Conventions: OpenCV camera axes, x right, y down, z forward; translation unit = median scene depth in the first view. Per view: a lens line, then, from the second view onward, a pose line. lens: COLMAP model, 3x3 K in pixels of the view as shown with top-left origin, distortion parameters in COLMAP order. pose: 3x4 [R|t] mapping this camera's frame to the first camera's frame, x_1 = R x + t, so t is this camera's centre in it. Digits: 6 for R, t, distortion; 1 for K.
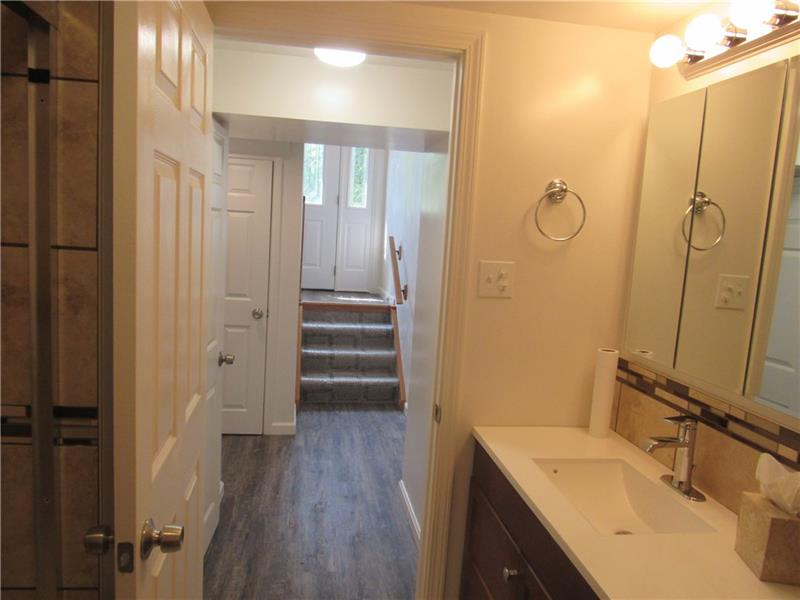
lens RADIAL K [[560.2, 0, 404.5], [0, 560.2, 301.9], [0, 0, 1]] dist [-0.046320, 0.026443]
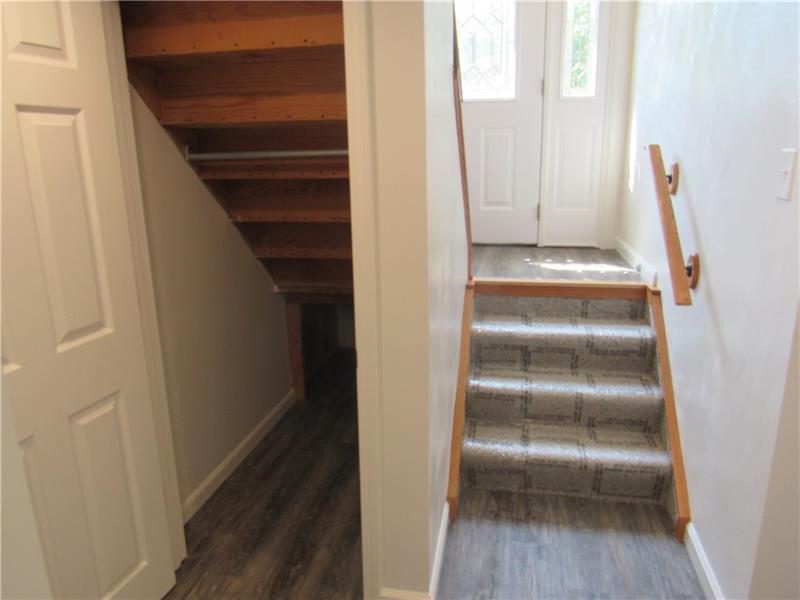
lens RADIAL K [[560.2, 0, 404.5], [0, 560.2, 301.9], [0, 0, 1]] dist [-0.046320, 0.026443]
pose [[0.930180, 0.019071, -0.366607, -0.047542], [0.032410, 0.990484, 0.133760, -0.056652], [0.365669, -0.136303, 0.920710, 0.491109]]
